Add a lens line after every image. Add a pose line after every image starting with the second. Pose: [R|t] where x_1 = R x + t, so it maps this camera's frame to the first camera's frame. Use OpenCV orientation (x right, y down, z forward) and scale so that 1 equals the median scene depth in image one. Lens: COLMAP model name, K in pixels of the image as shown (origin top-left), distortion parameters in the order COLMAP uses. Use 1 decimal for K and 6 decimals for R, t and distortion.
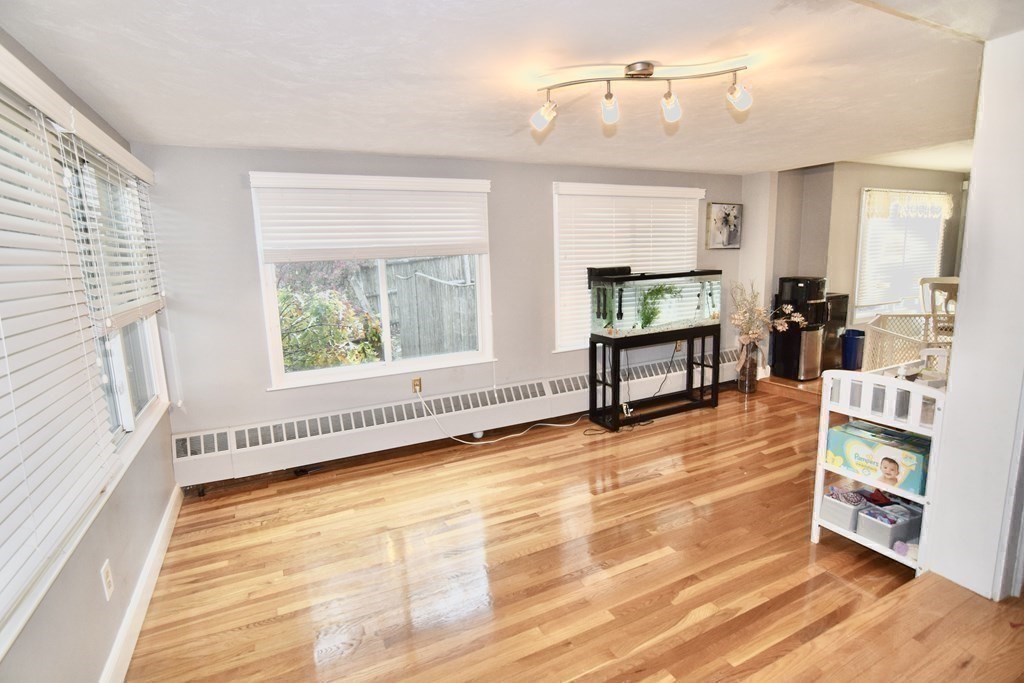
lens RADIAL K [[498.1, 0, 514.2], [0, 498.1, 339.6], [0, 0, 1]] dist [-0.035763, -0.000298]
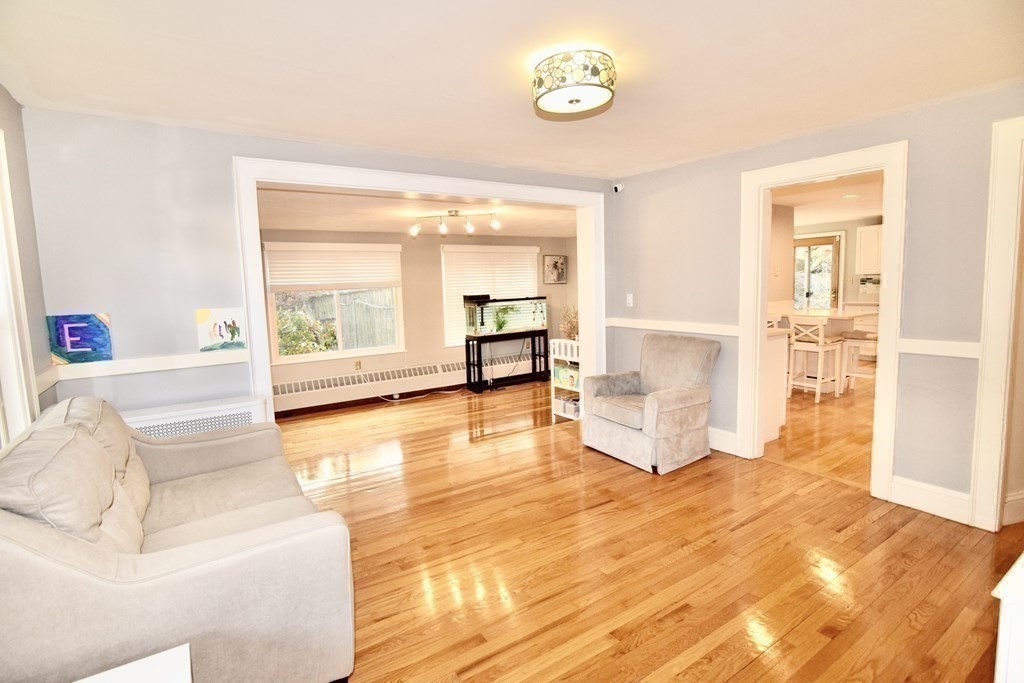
lens RADIAL K [[498.1, 0, 511.2], [0, 498.1, 342.9], [0, 0, 1]] dist [-0.035763, -0.000298]
pose [[0.992801, -0.012427, 0.119133, 0.107017], [0.019048, 0.998327, -0.054600, 0.106847], [-0.118255, 0.056477, 0.991376, -0.653367]]
